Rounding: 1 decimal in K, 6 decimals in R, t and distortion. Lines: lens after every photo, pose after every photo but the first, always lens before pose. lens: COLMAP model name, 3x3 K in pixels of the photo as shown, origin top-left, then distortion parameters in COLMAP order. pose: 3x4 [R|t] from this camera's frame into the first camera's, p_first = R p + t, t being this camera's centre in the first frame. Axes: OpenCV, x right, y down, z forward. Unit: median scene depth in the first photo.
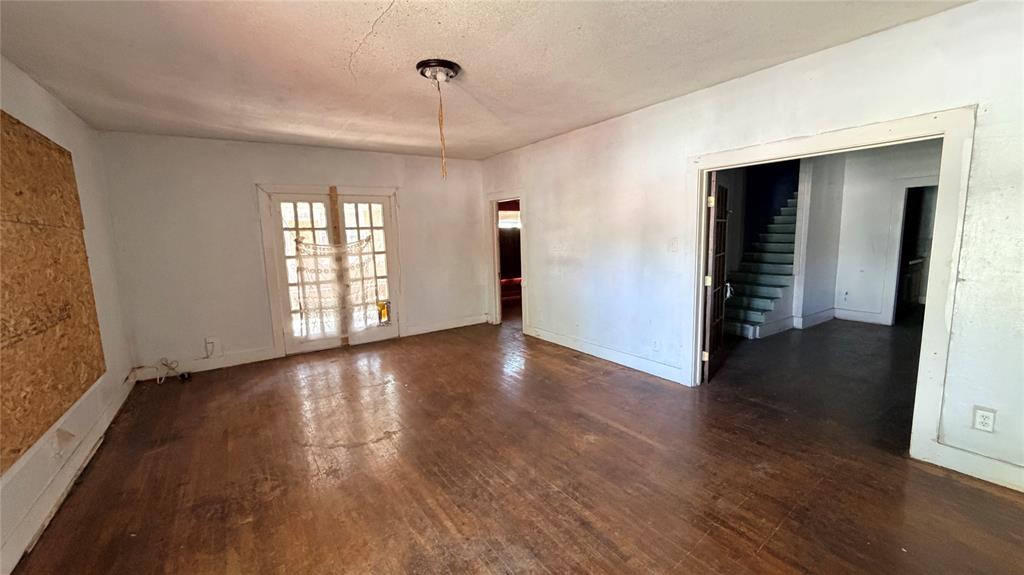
lens RADIAL K [[405.8, 0, 506.9], [0, 405.8, 284.0], [0, 0, 1]] dist [0.001325, -0.000001]
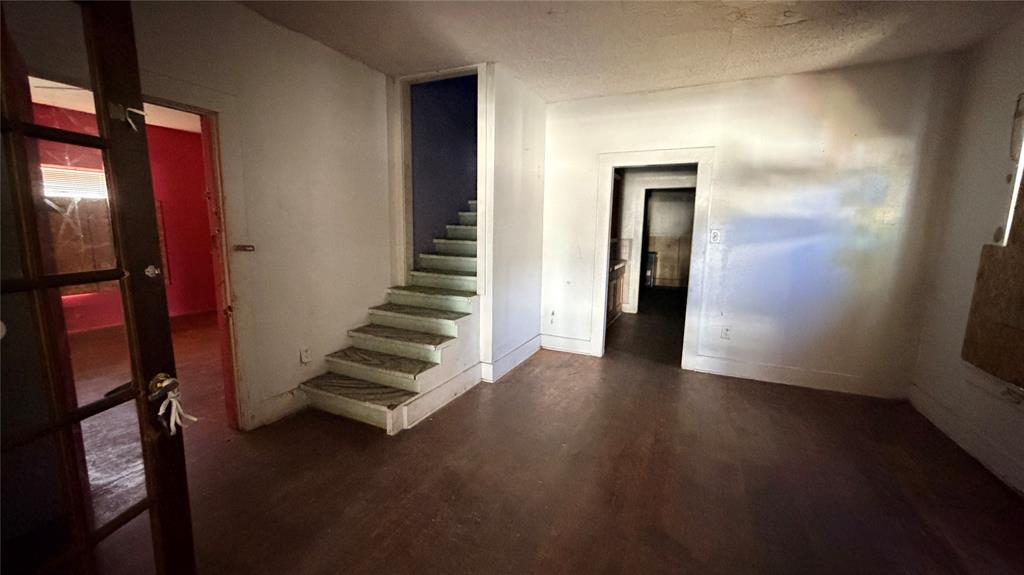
lens RADIAL K [[405.8, 0, 511.0], [0, 405.8, 289.5], [0, 0, 1]] dist [0.001325, -0.000001]
pose [[0.850595, -0.035219, 0.524640, 0.434497], [0.021535, 0.999251, 0.032164, -0.045534], [-0.525380, -0.016060, 0.850716, 0.472023]]
